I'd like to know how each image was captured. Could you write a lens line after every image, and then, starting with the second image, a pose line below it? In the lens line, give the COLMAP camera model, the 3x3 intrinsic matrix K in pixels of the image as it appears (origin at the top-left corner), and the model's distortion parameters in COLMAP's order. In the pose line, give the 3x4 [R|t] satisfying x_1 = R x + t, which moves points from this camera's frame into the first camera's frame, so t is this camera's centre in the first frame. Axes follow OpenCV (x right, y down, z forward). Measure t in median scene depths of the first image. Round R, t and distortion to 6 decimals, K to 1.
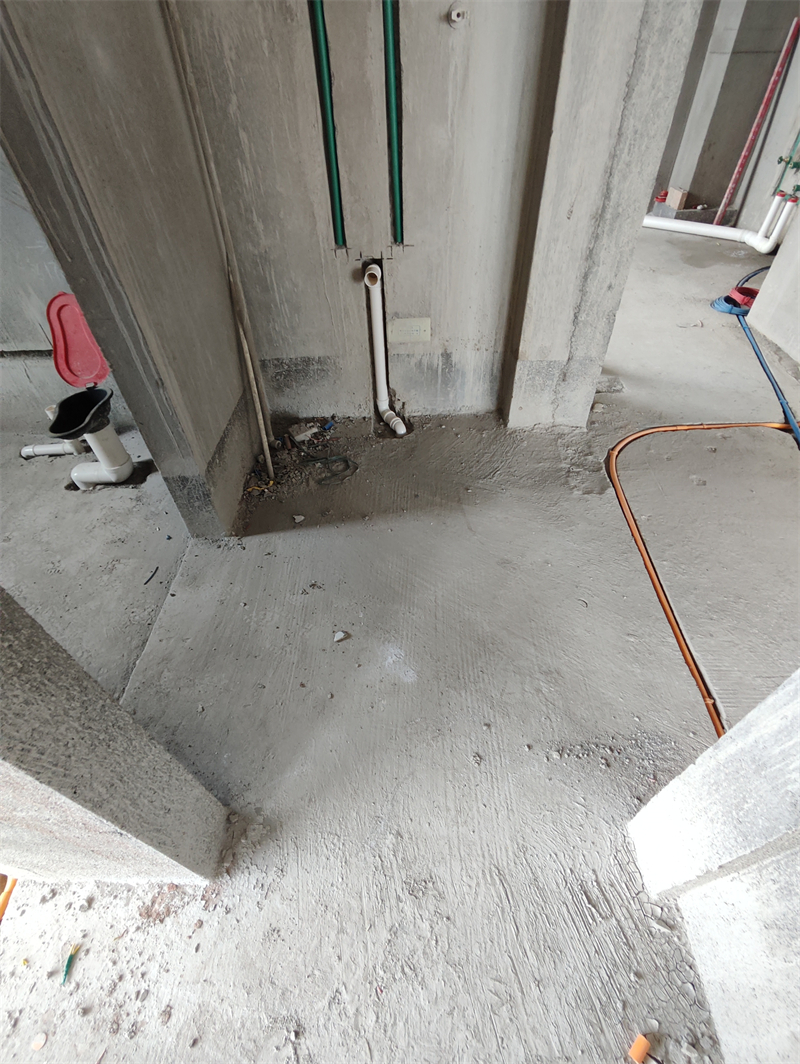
lens RADIAL K [[486.1, 0, 385.1], [0, 486.1, 535.8], [0, 0, 1]] dist [0.000589, 0.002137]
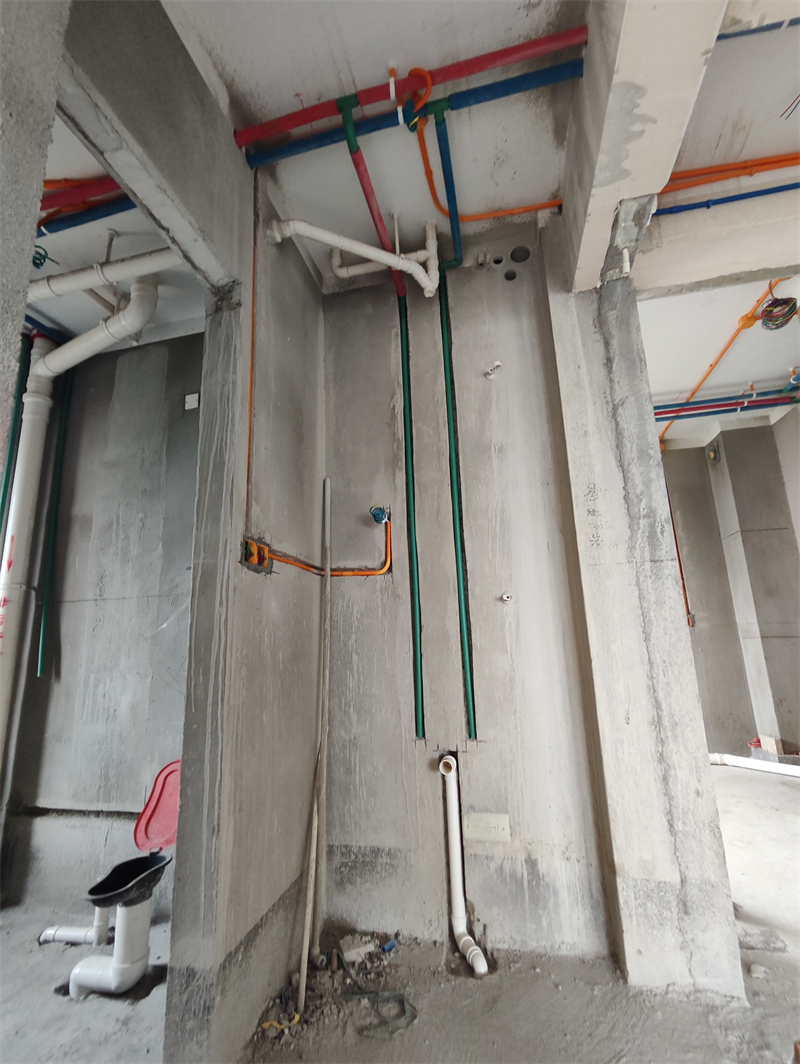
lens RADIAL K [[486.1, 0, 386.1], [0, 486.1, 532.2], [0, 0, 1]] dist [0.000589, 0.002137]
pose [[0.978950, -0.018167, -0.203292, 0.065876], [-0.162594, 0.532652, -0.830569, 0.094204], [0.123373, 0.846139, 0.518485, 0.005796]]
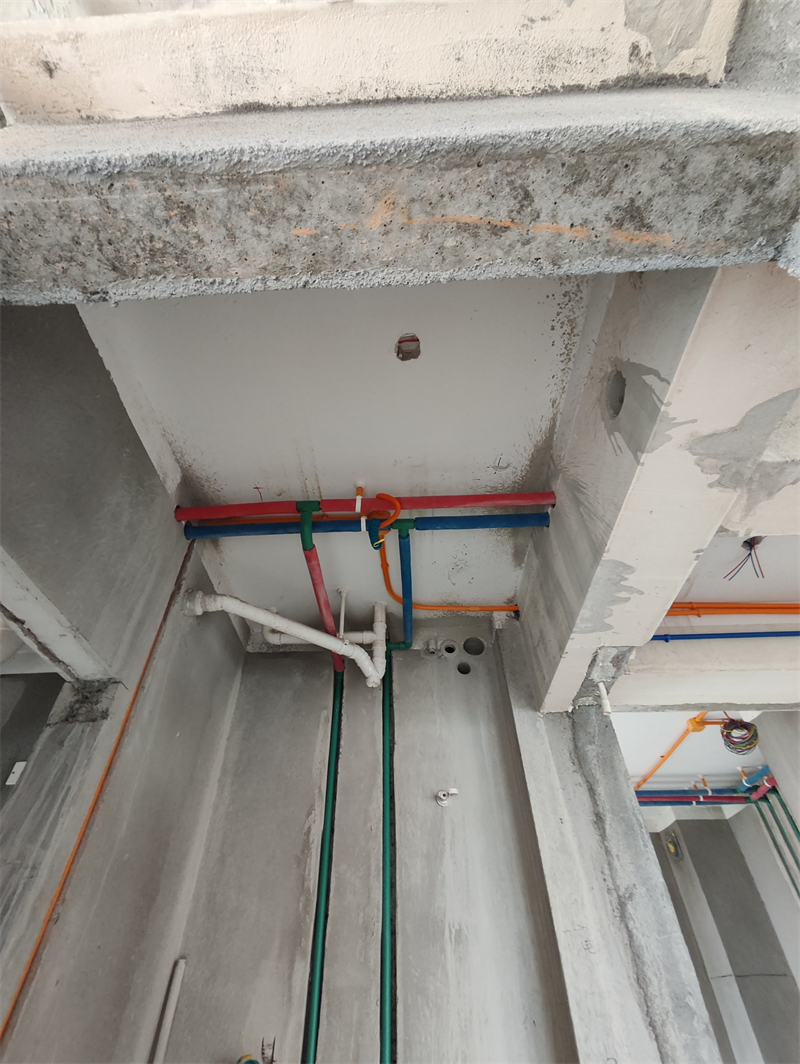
lens RADIAL K [[486.1, 0, 385.8], [0, 486.1, 533.9], [0, 0, 1]] dist [0.000589, 0.002137]
pose [[0.998225, 0.032237, -0.050084, 0.003367], [-0.049659, -0.013852, -0.998670, -0.236526], [-0.032888, 0.999384, -0.012227, -0.153155]]
